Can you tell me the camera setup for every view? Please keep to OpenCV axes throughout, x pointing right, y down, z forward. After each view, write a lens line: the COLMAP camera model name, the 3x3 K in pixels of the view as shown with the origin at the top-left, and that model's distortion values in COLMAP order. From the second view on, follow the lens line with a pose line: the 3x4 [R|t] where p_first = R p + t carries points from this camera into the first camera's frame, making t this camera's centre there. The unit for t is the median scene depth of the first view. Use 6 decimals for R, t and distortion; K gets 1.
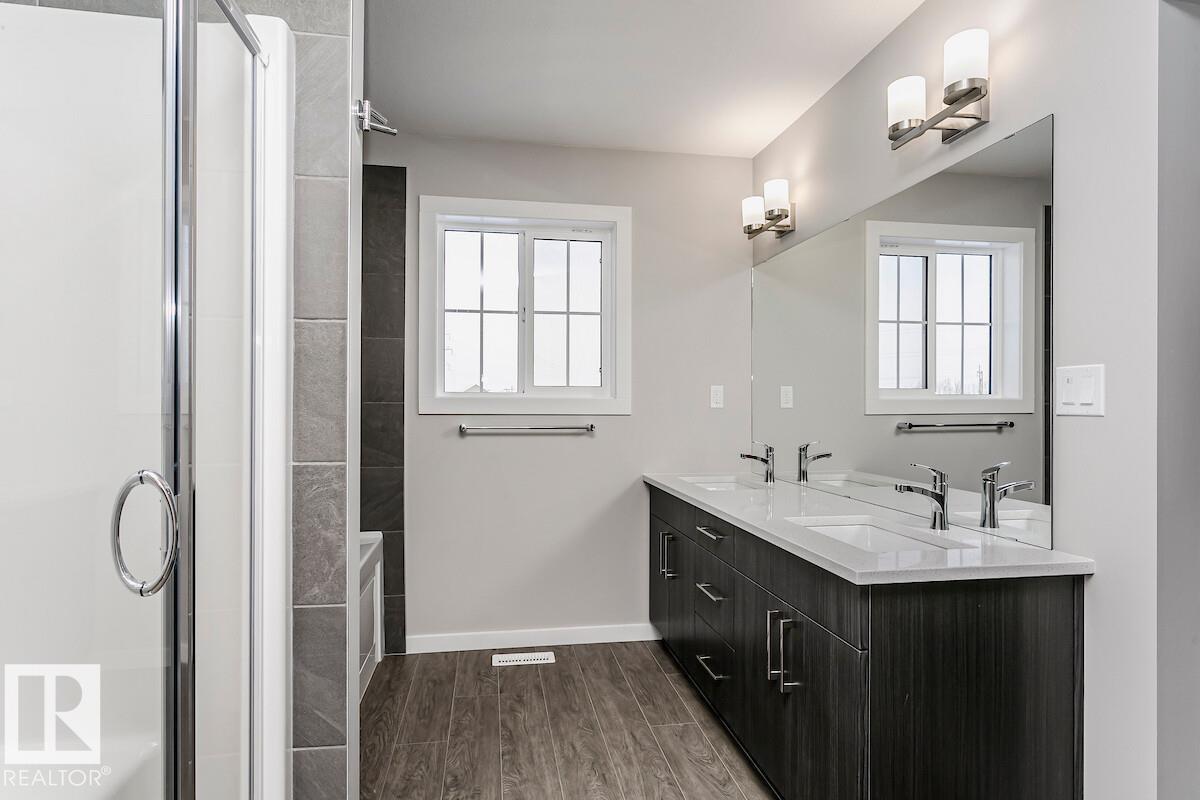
lens RADIAL K [[613.8, 0, 597.7], [0, 613.8, 404.6], [0, 0, 1]] dist [-0.016100, 0.000879]
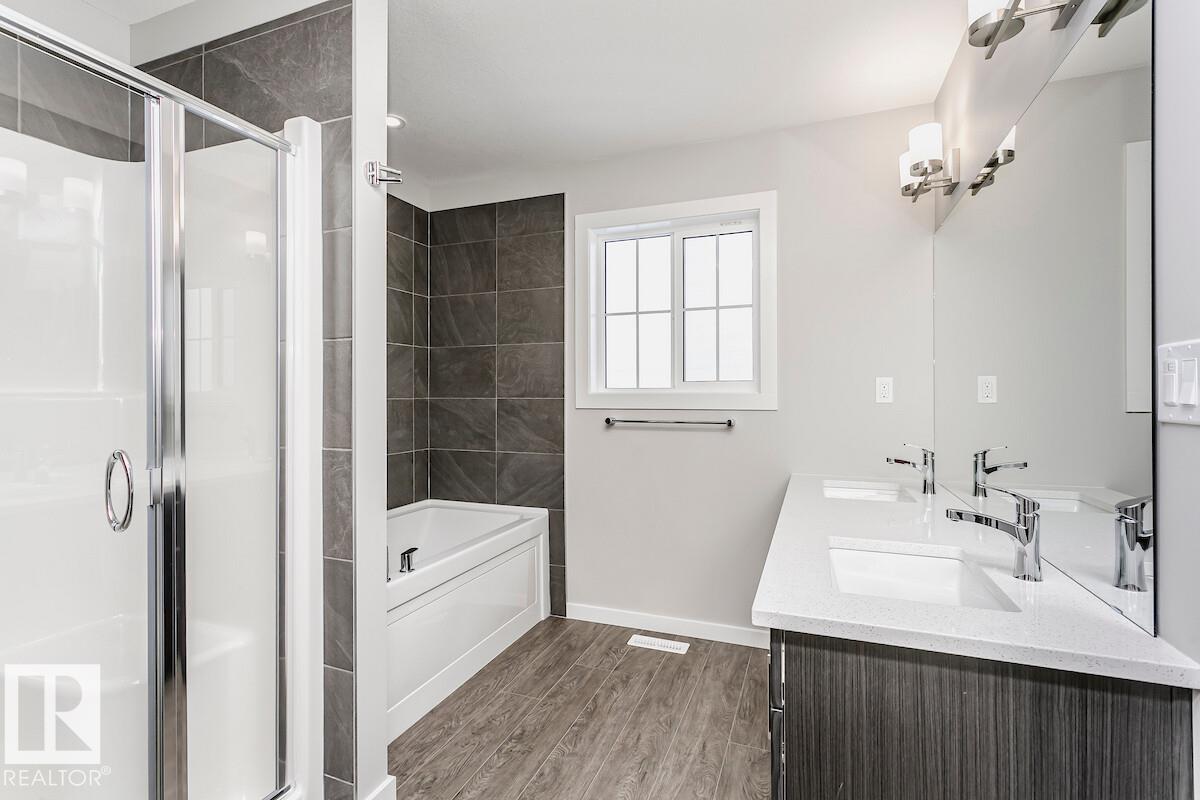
lens RADIAL K [[578.6, 0, 595.9], [0, 578.6, 395.1], [0, 0, 1]] dist [0.001919, -0.000076]
pose [[0.857430, -0.004830, -0.514578, 0.312926], [0.004410, 0.999988, -0.002037, -0.007304], [0.514581, -0.000523, 0.857441, 0.106725]]
